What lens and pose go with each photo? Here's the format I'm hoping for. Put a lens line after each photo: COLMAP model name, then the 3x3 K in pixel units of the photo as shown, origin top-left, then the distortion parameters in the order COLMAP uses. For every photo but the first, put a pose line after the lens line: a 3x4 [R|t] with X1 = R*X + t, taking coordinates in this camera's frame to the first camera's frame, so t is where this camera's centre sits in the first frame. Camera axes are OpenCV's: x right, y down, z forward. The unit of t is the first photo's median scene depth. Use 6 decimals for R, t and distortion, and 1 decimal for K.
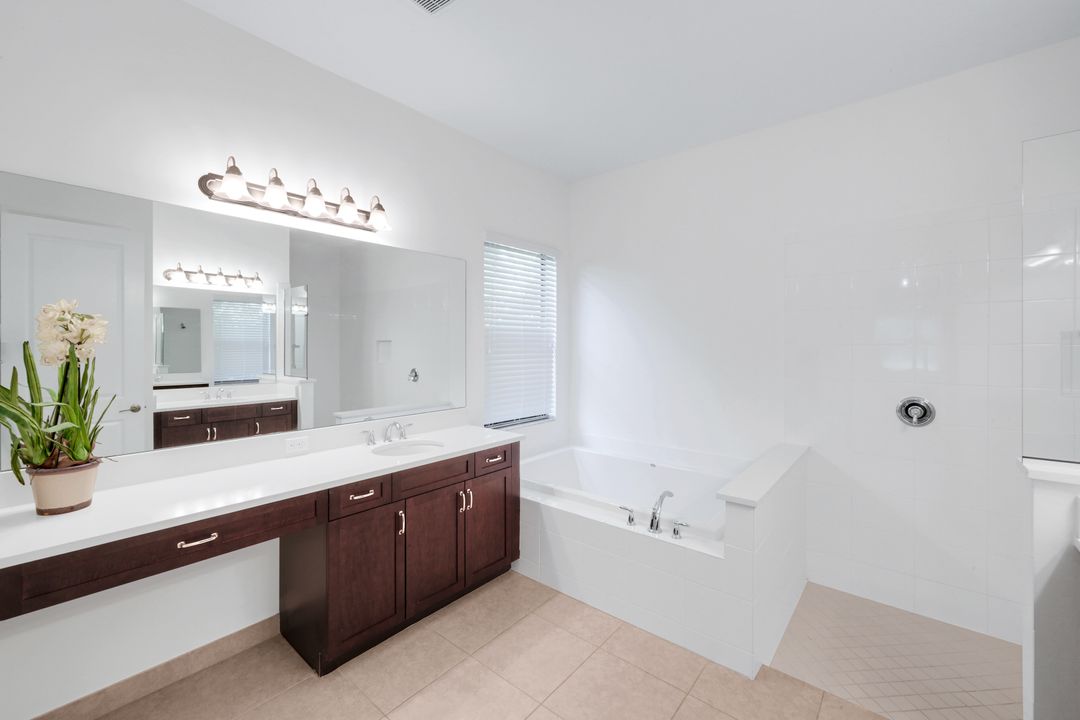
lens RADIAL K [[436.1, 0, 539.3], [0, 436.1, 350.9], [0, 0, 1]] dist [-0.001949, 0.000225]
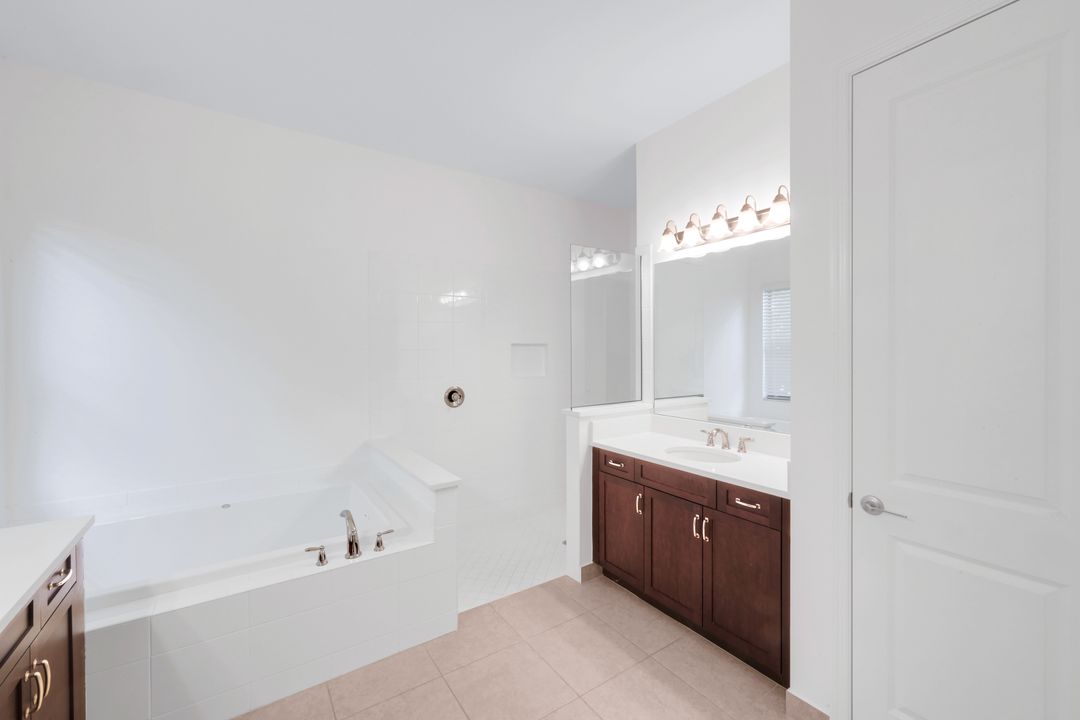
lens RADIAL K [[436.1, 0, 537.7], [0, 436.1, 355.7], [0, 0, 1]] dist [-0.001949, 0.000225]
pose [[0.276578, -0.013230, 0.960900, -0.493515], [0.014467, 0.999849, 0.009602, -0.005881], [-0.960883, 0.011245, 0.276728, 0.376987]]
